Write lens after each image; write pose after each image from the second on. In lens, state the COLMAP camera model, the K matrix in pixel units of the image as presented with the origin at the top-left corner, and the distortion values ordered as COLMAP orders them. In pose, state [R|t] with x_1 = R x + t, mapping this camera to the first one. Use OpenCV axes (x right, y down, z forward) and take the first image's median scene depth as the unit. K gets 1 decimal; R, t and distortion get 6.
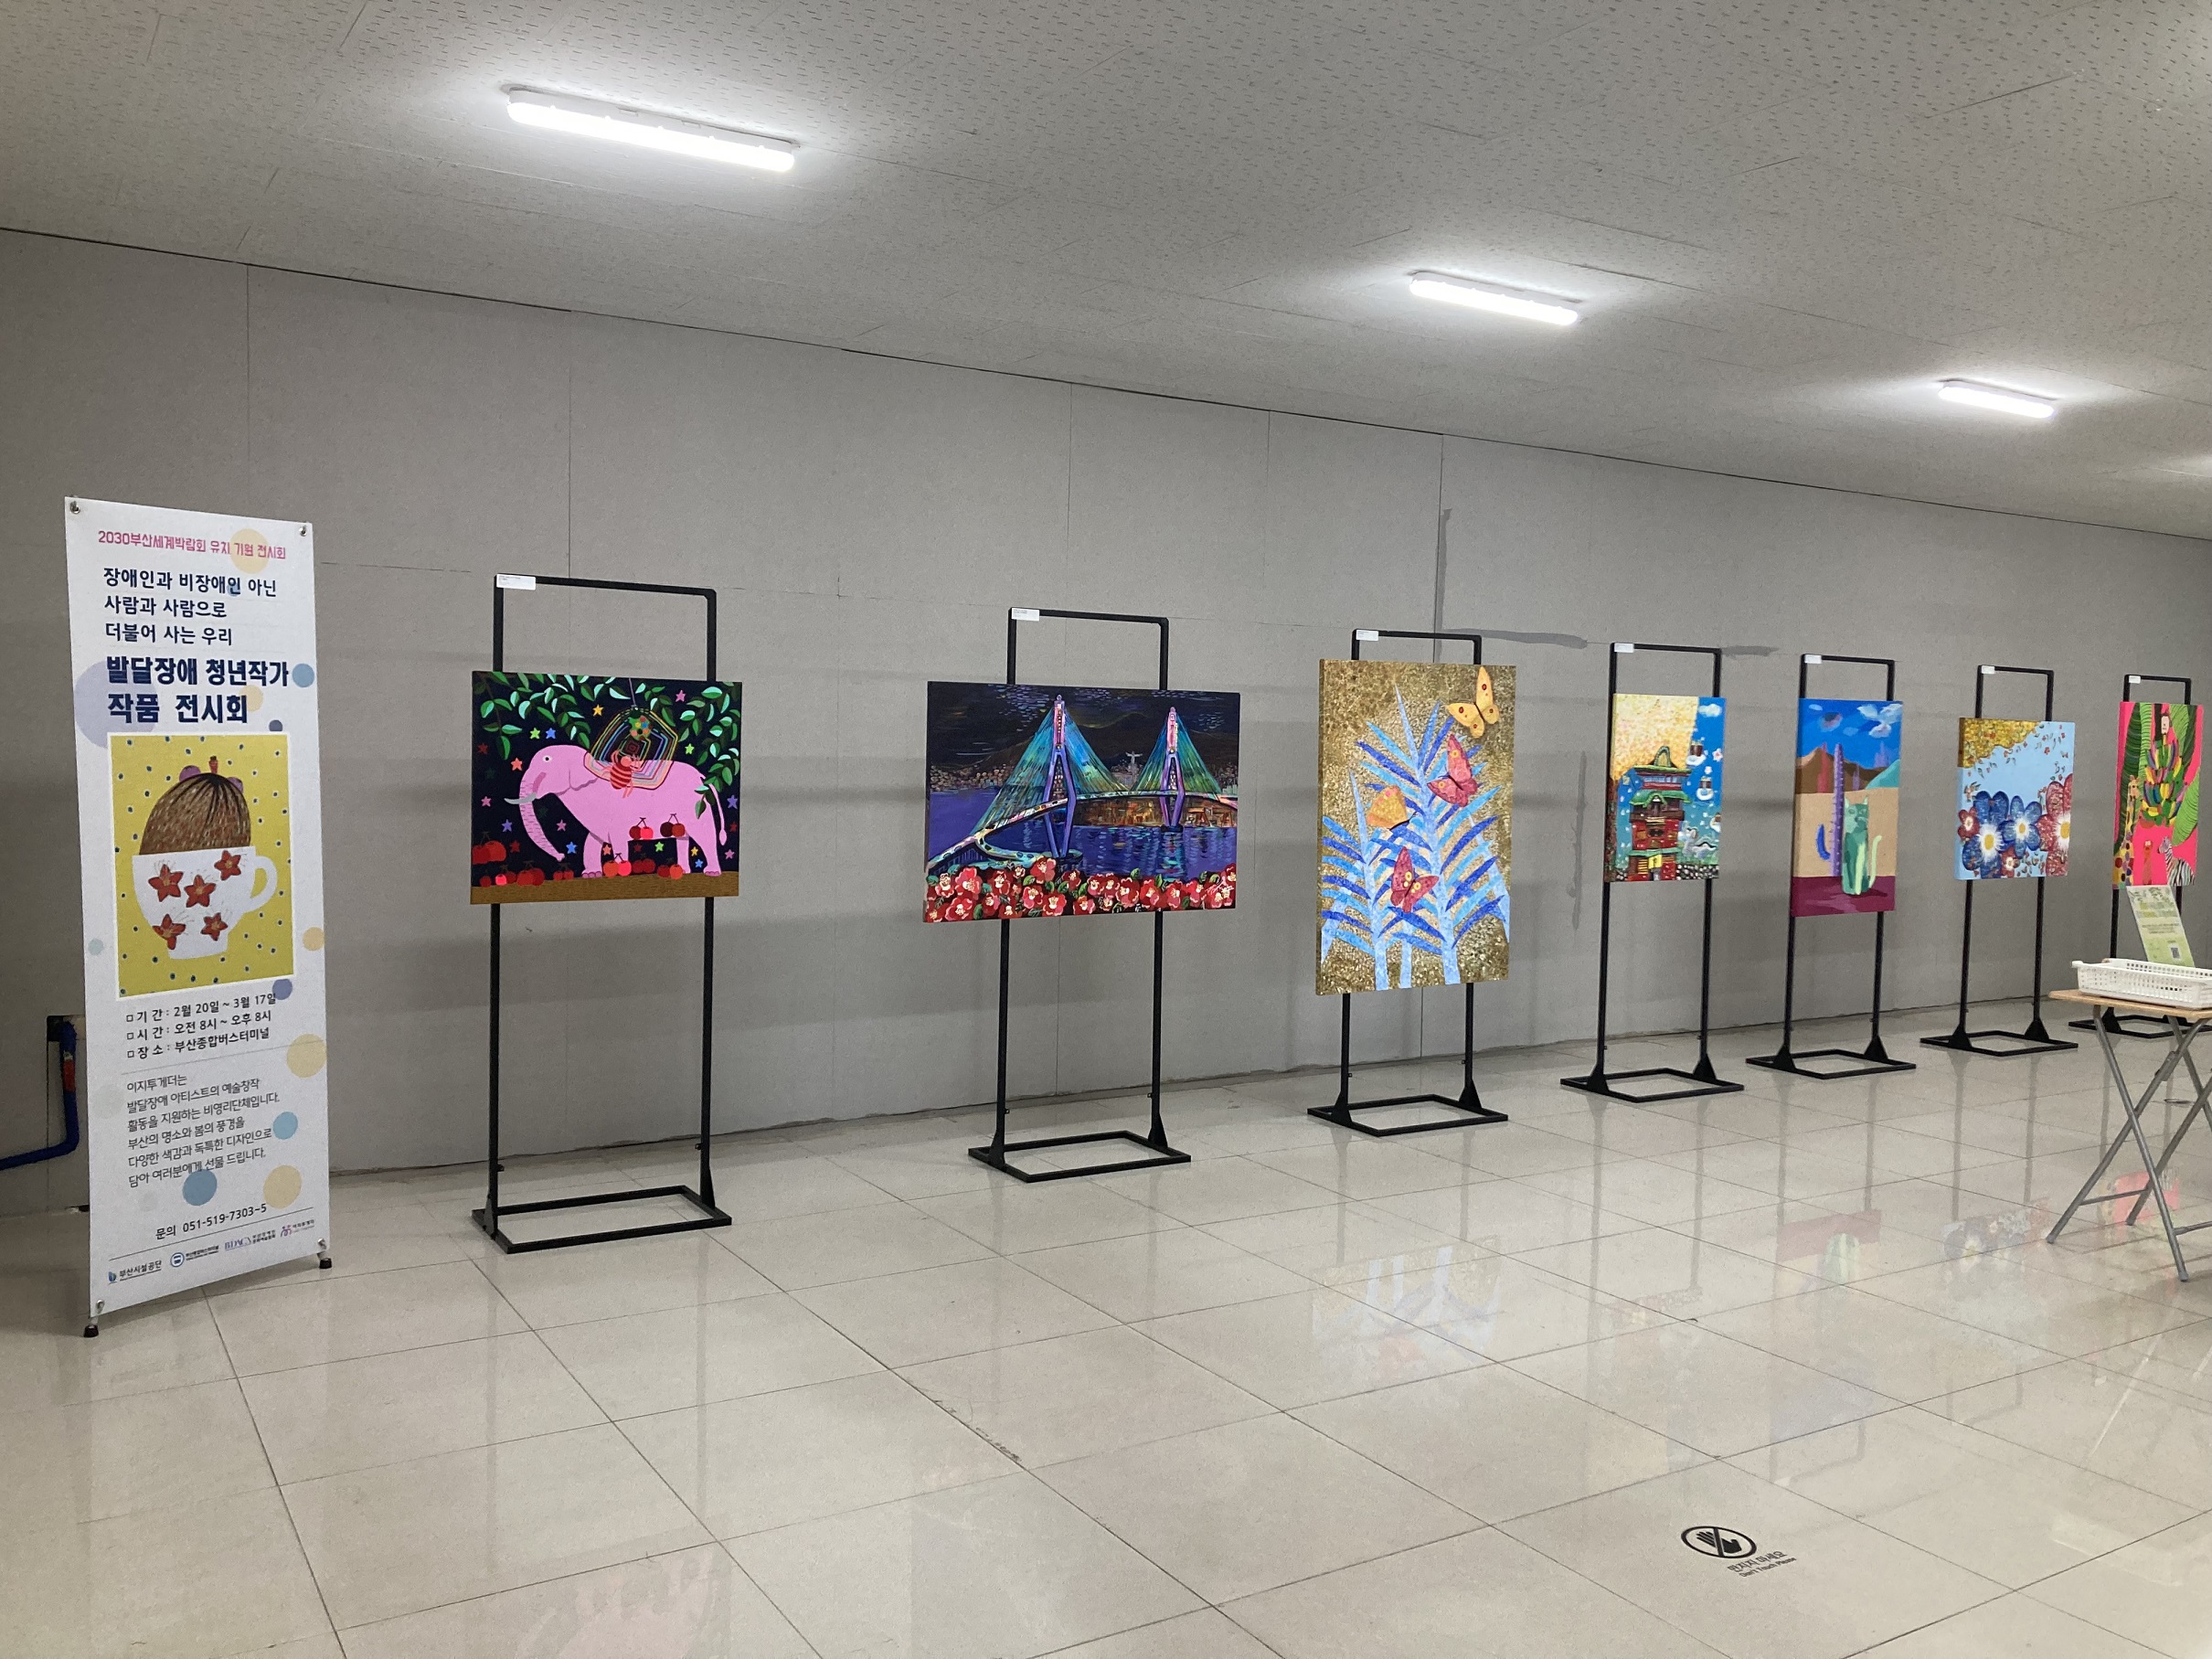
lens RADIAL K [[1834.7, 0, 1078.4], [0, 1834.7, 815.5], [0, 0, 1]] dist [0.062248, -0.091291]
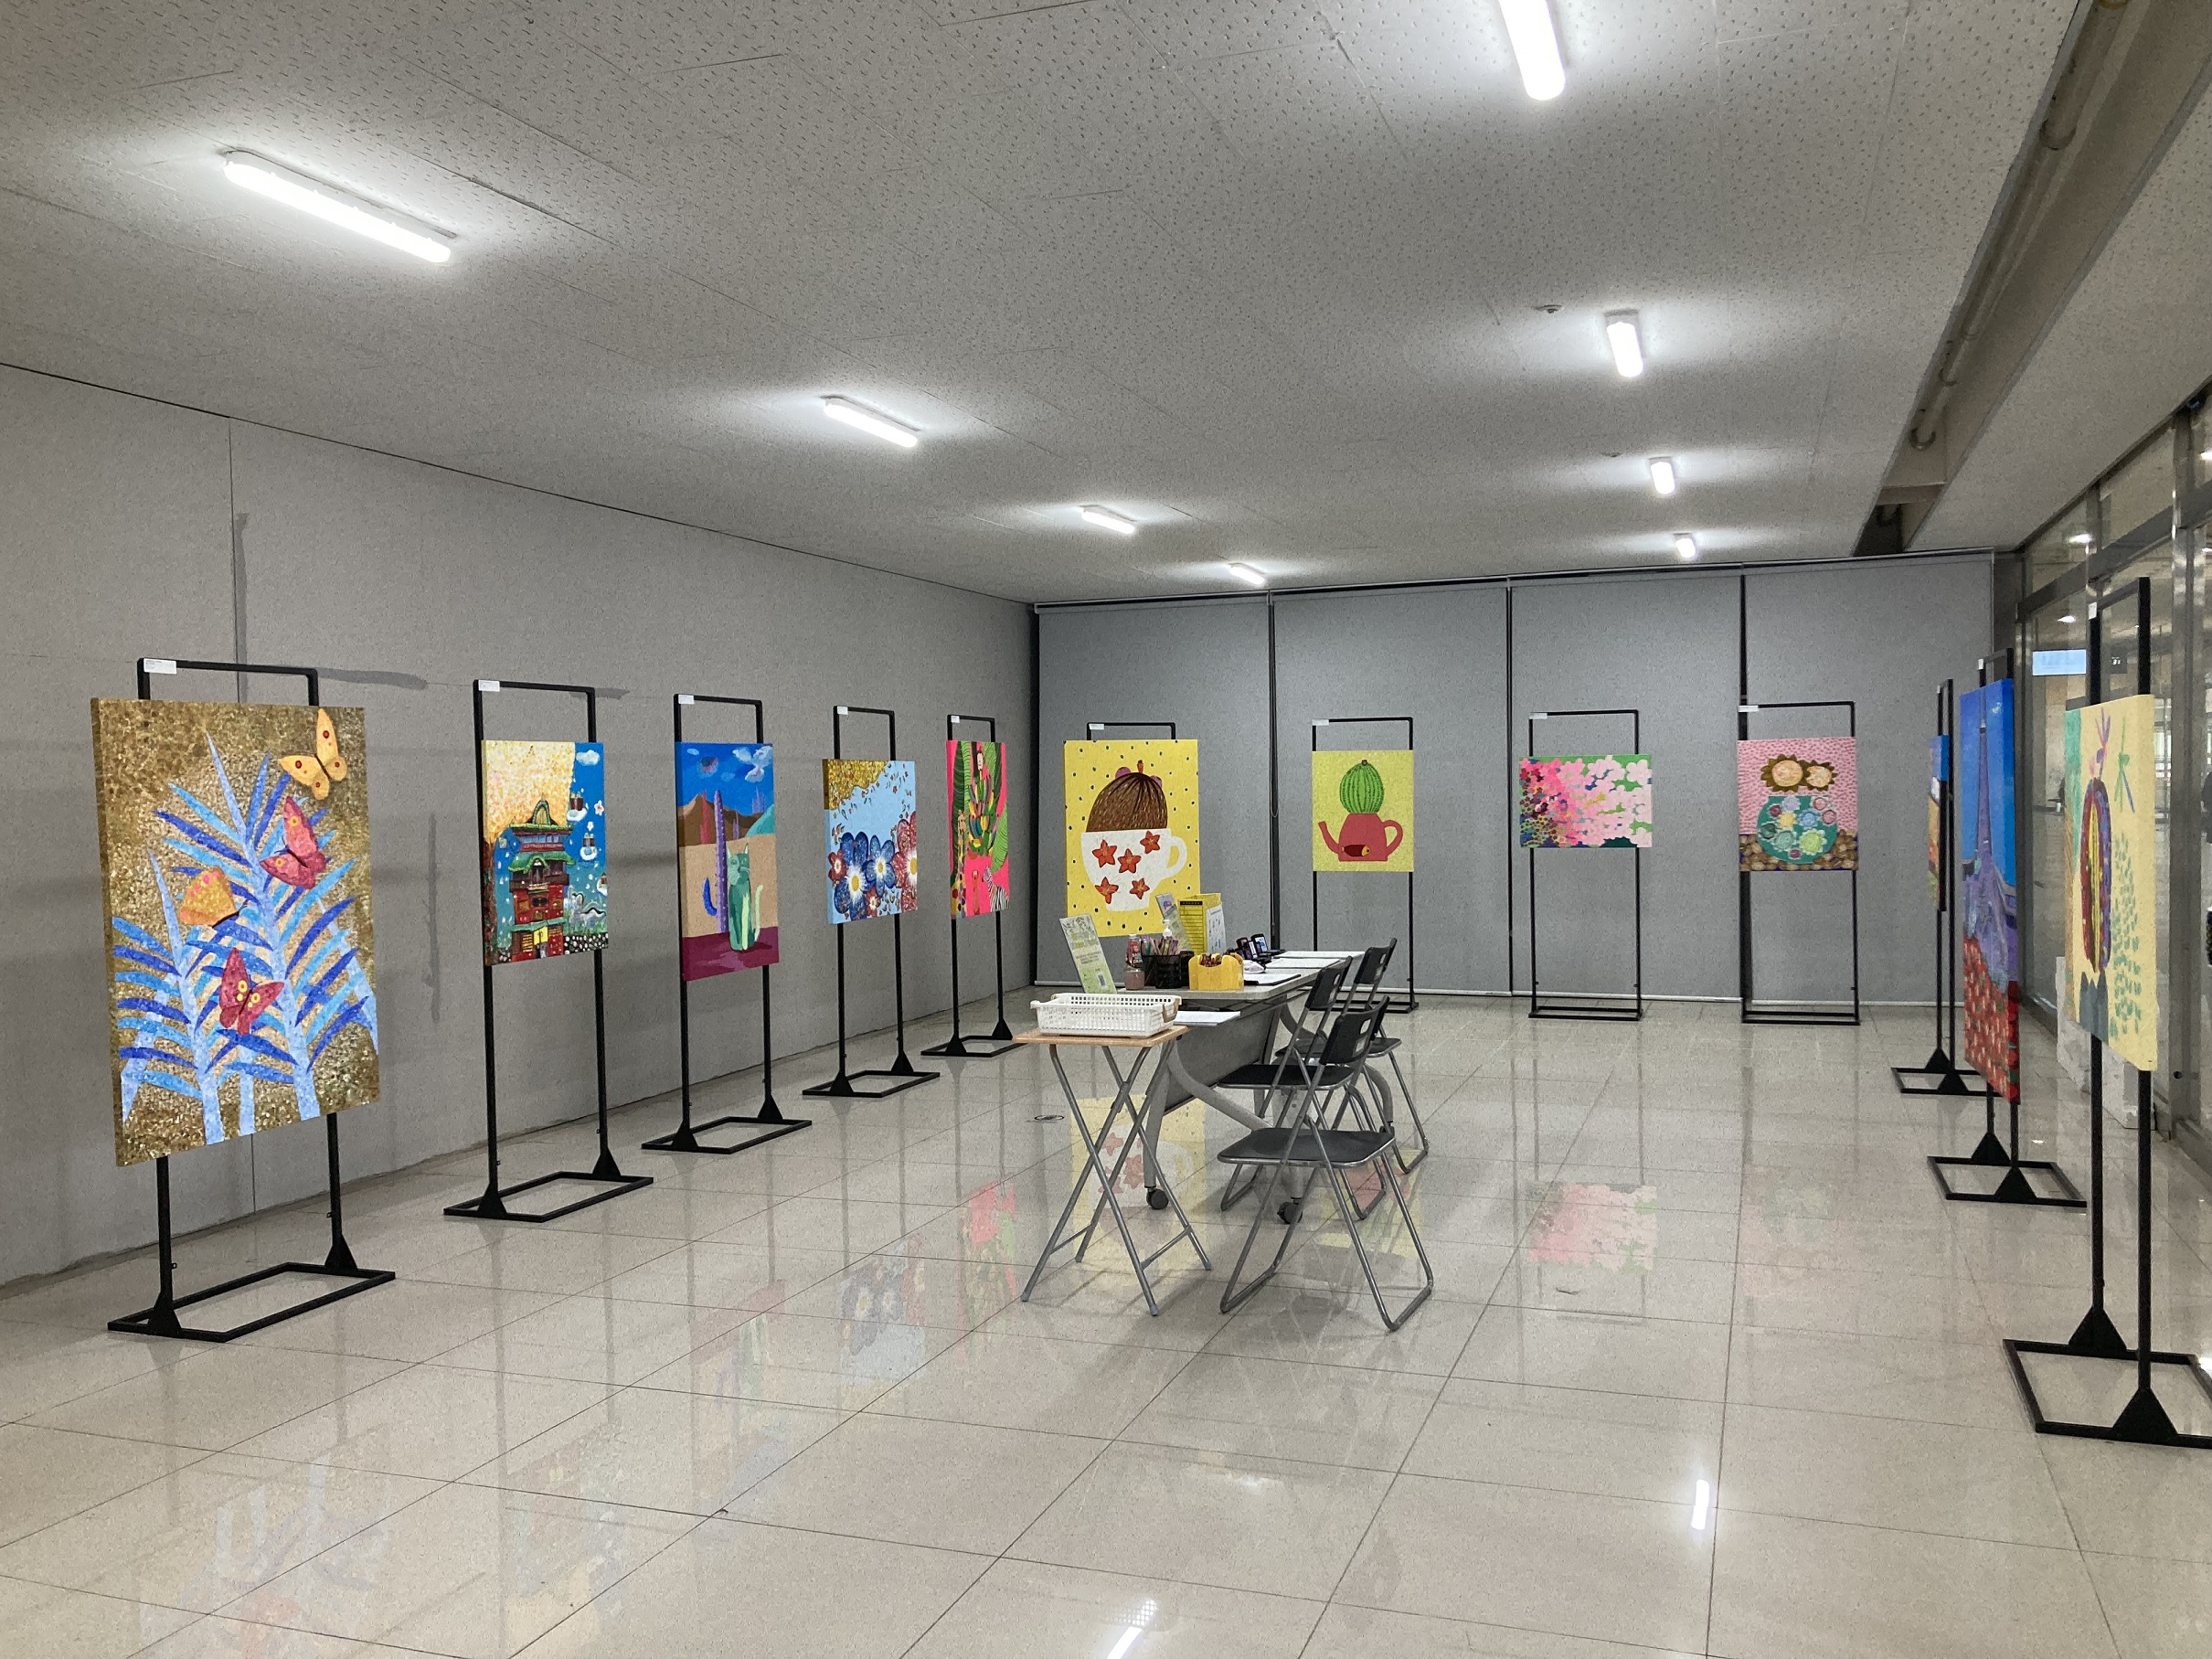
lens RADIAL K [[1834.7, 0, 1129.5], [0, 1834.7, 826.3], [0, 0, 1]] dist [0.062248, -0.091291]
pose [[0.779125, -0.055166, 0.624436, -0.007193], [0.072122, 0.997394, -0.001873, -0.004516], [-0.622706, 0.046494, 0.781074, 0.168963]]
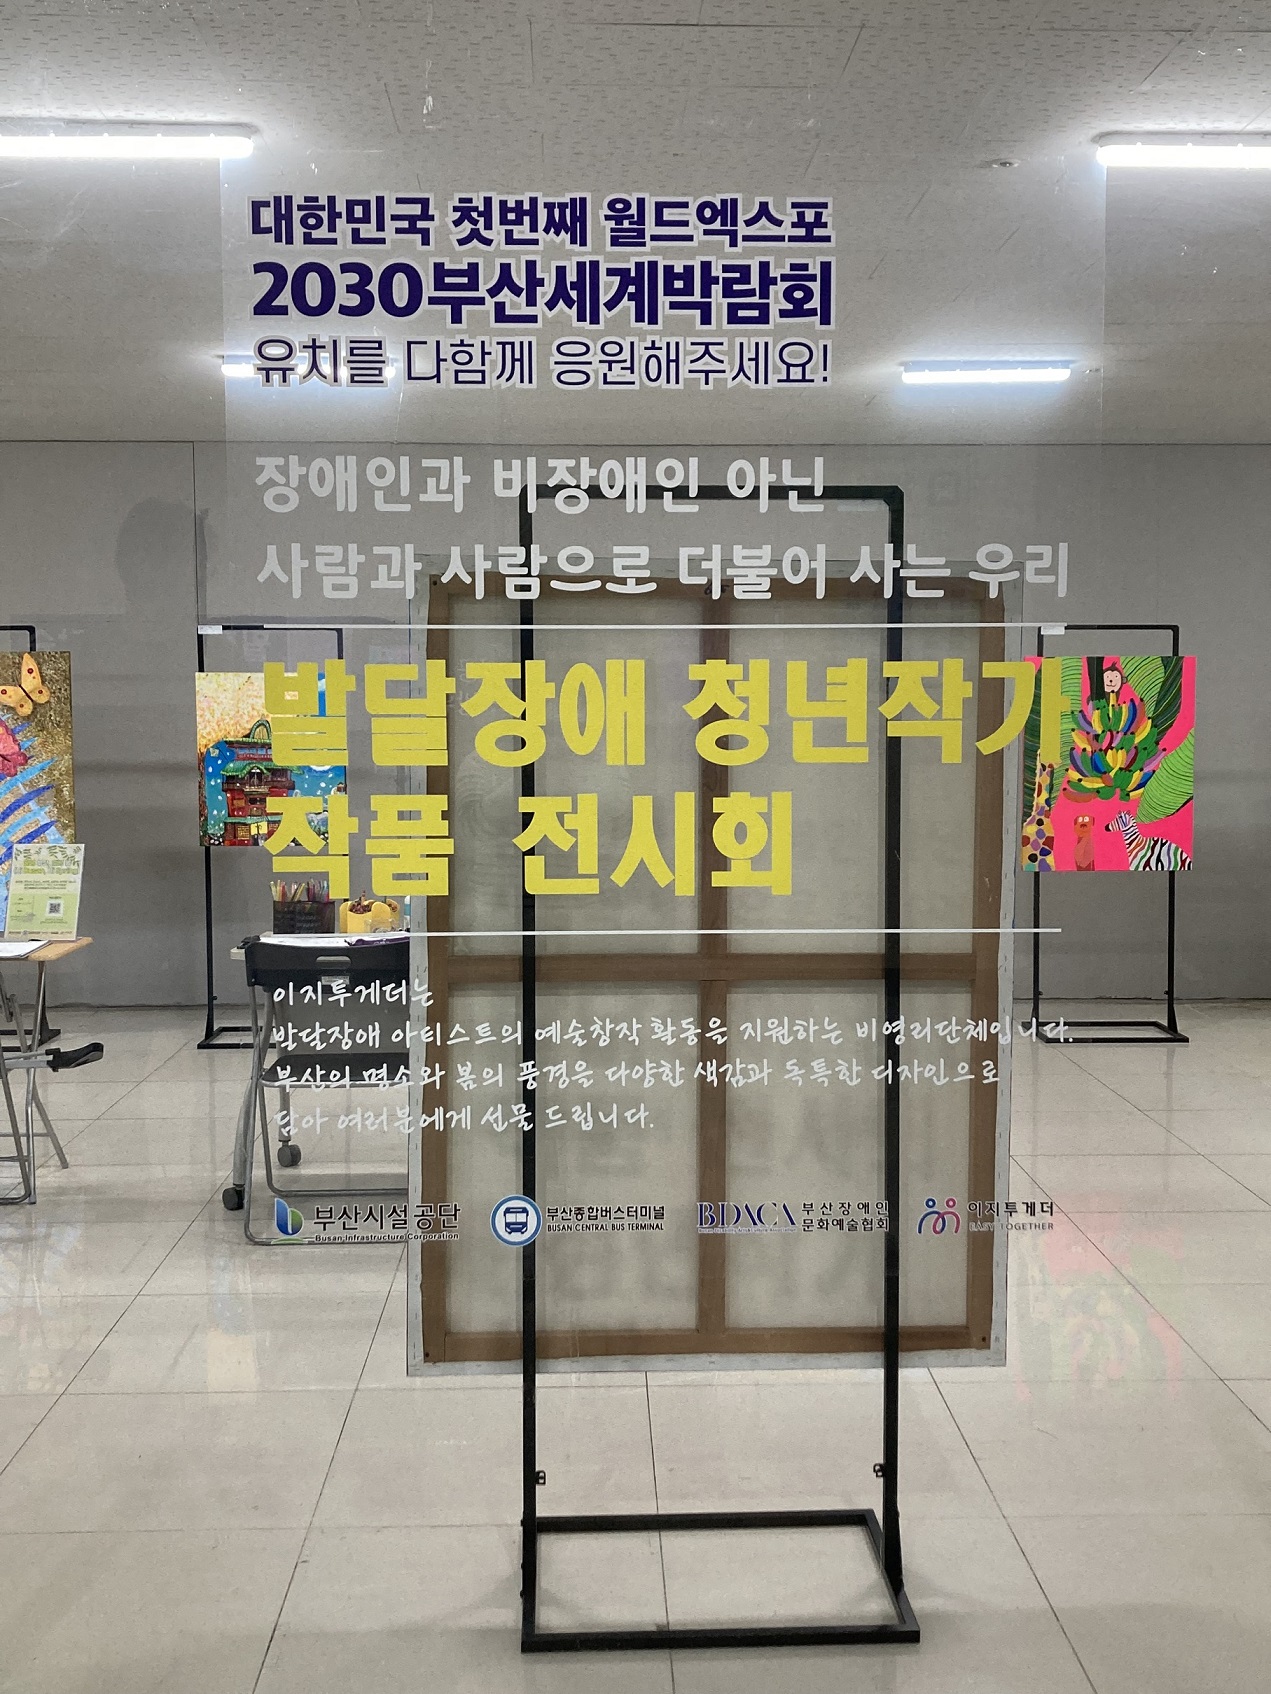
lens RADIAL K [[1547.0, 0, 630.4], [0, 1547.0, 849.7], [0, 0, 1]] dist [0.016752, 0.000000]
pose [[0.859448, 0.011778, -0.511088, 1.006393], [-0.002323, 0.999814, 0.019135, 0.020776], [0.511218, -0.015258, 0.859315, 0.358476]]
